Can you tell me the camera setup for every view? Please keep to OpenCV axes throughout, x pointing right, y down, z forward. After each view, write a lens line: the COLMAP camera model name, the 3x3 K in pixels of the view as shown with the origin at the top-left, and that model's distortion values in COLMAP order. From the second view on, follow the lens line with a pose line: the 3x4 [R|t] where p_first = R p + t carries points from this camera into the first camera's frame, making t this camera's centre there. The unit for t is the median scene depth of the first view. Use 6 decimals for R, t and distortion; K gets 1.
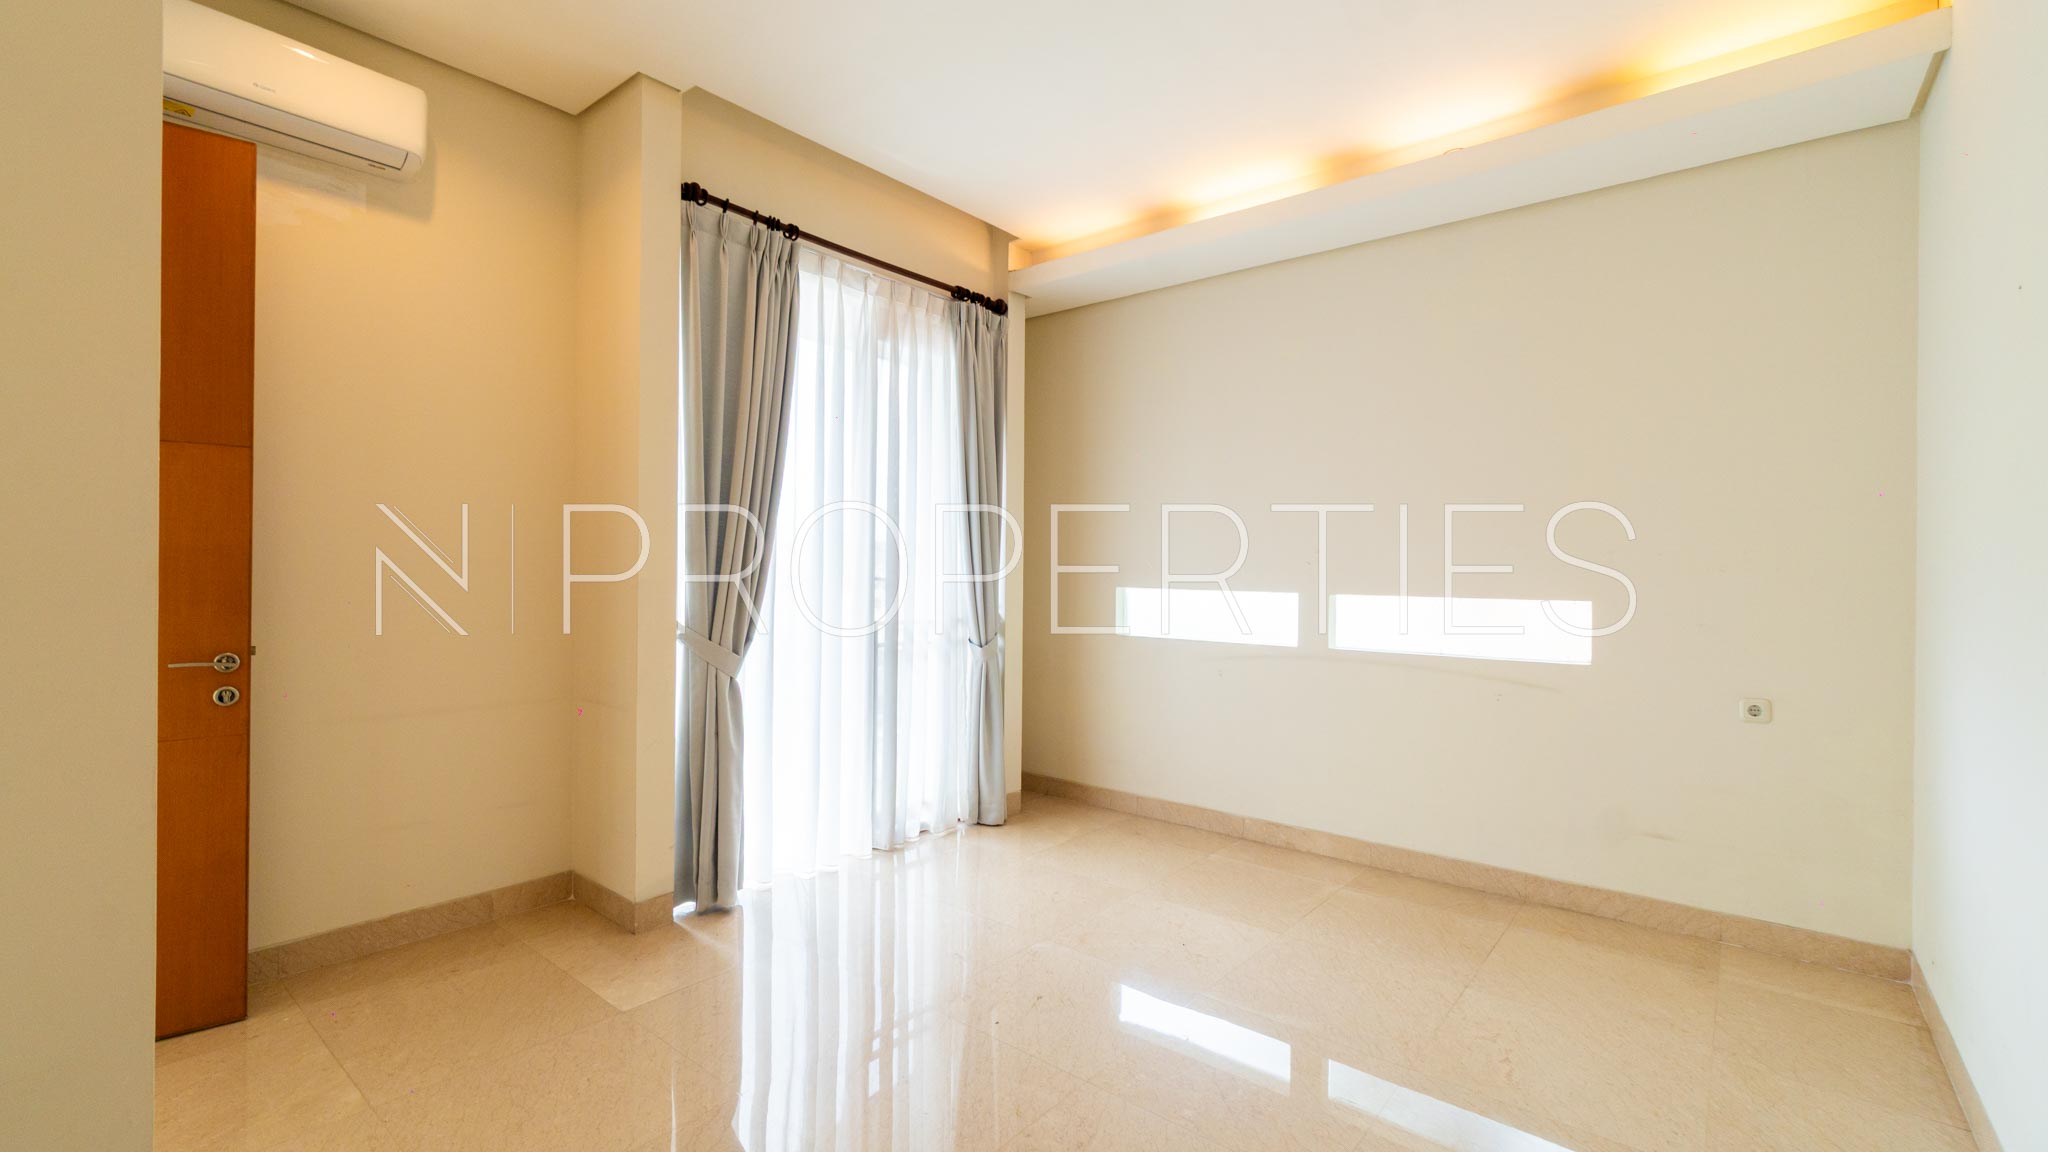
lens RADIAL K [[883.0, 0, 1027.4], [0, 883.0, 572.5], [0, 0, 1]] dist [-0.004115, 0.000382]
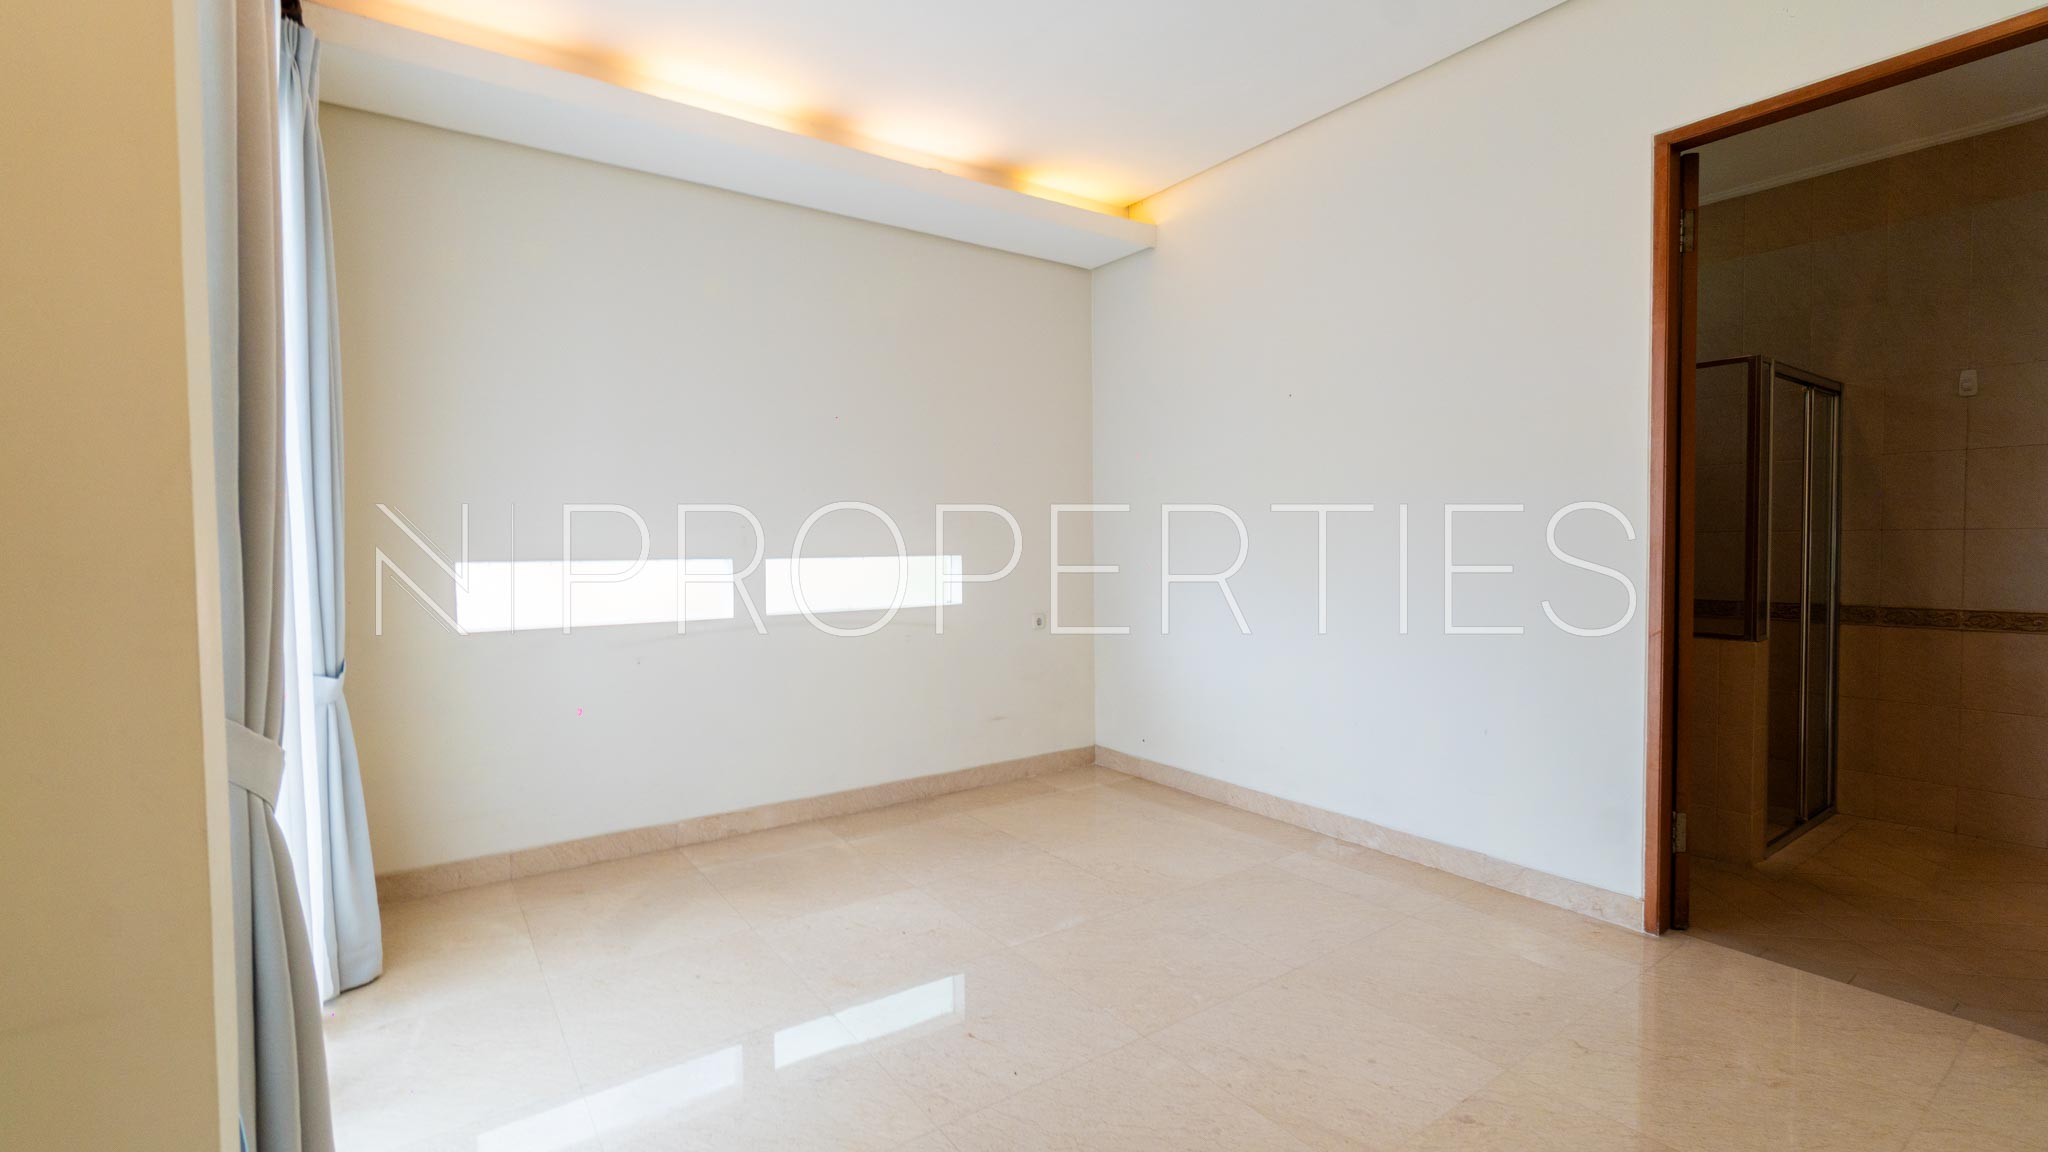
lens RADIAL K [[883.0, 0, 1010.0], [0, 883.0, 568.0], [0, 0, 1]] dist [-0.004115, 0.000382]
pose [[0.260072, -0.046617, 0.964463, -0.553254], [0.010039, 0.998910, 0.045575, -0.007220], [-0.965537, -0.002170, 0.260257, 0.524515]]
